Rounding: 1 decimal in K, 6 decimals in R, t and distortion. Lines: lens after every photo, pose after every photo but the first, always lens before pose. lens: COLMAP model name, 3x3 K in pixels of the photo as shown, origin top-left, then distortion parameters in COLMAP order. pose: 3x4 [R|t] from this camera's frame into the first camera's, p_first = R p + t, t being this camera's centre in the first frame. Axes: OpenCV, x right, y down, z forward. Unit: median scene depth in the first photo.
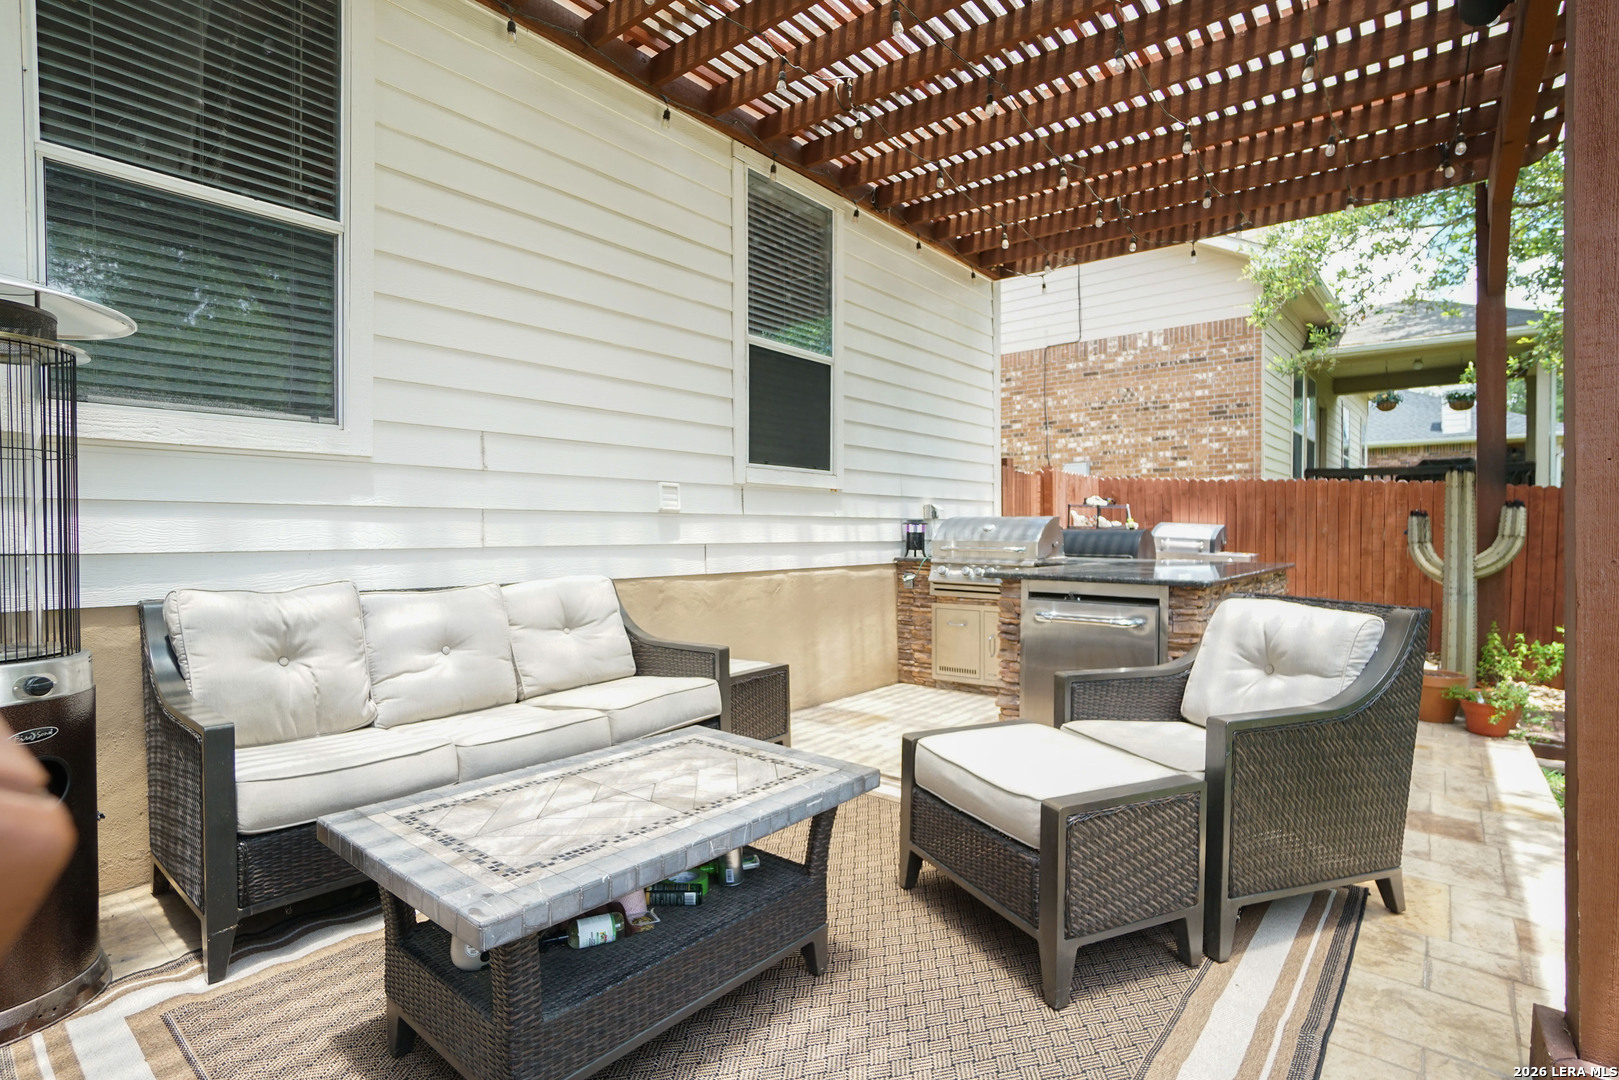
lens RADIAL K [[787.9, 0, 792.4], [0, 787.9, 544.5], [0, 0, 1]] dist [-0.055685, 0.026551]
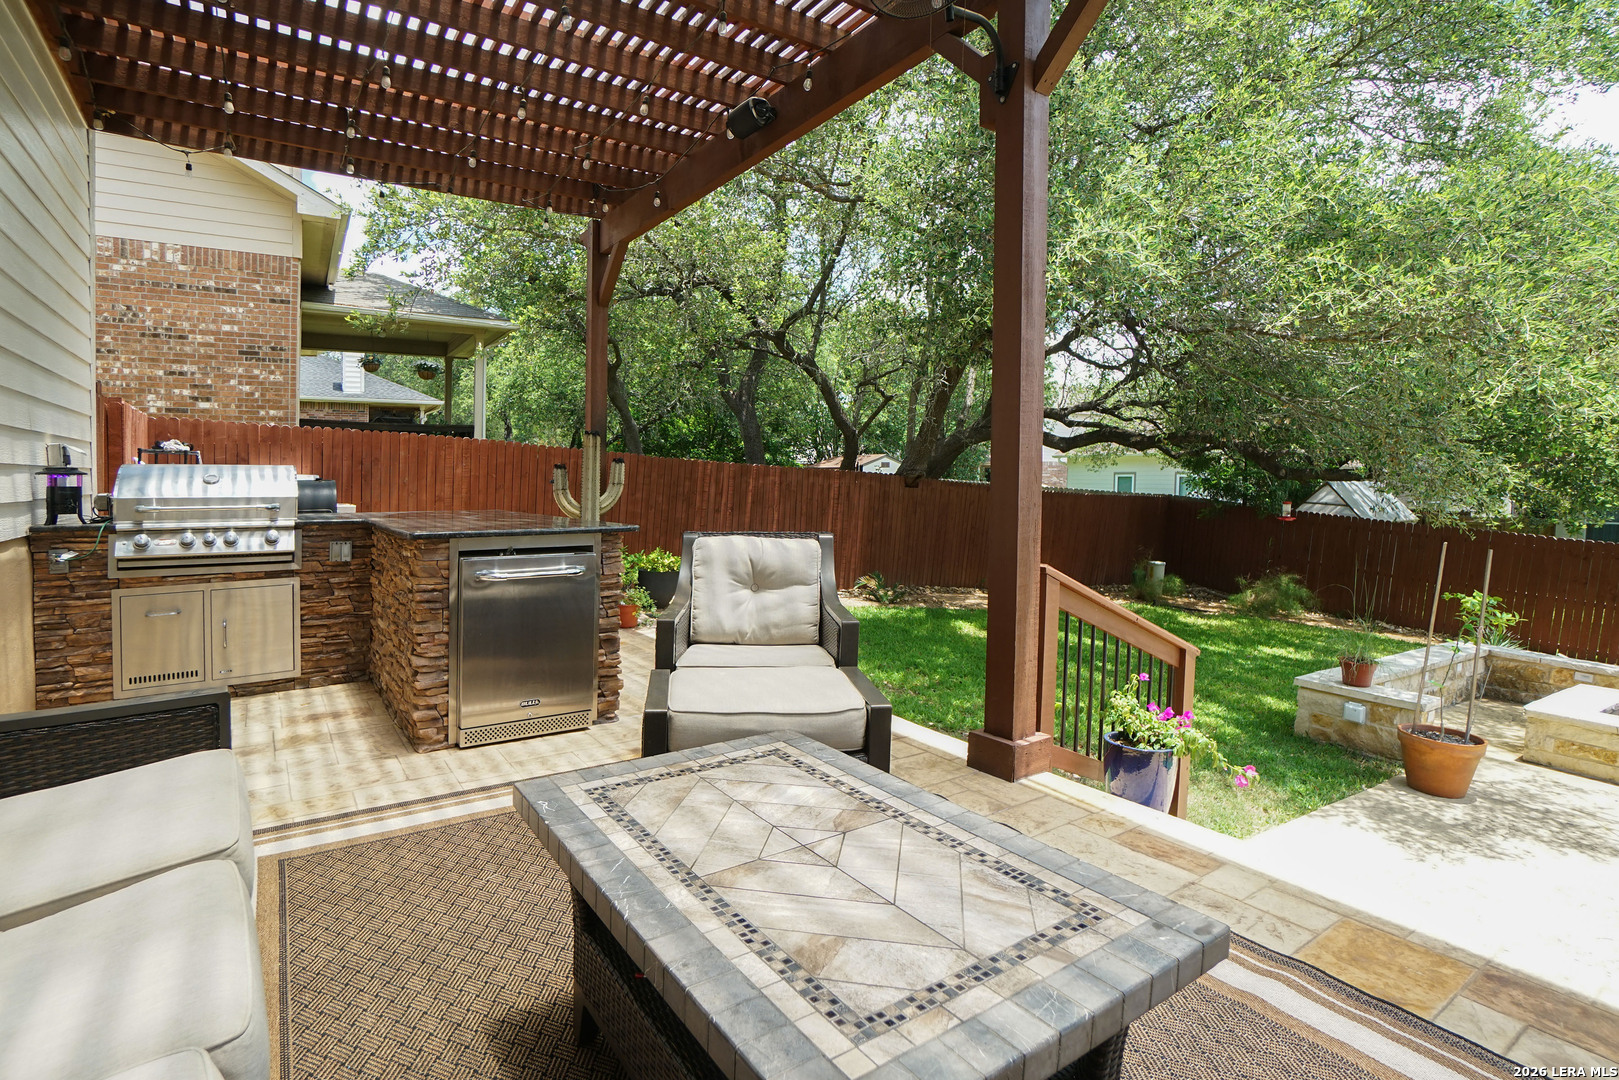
lens RADIAL K [[763.2, 0, 805.7], [0, 763.2, 543.1], [0, 0, 1]] dist [-0.052516, 0.013545]
pose [[0.297376, -0.082071, 0.951226, -0.224452], [0.018168, 0.996605, 0.080307, -0.006521], [-0.954588, -0.006600, 0.297857, 0.202548]]
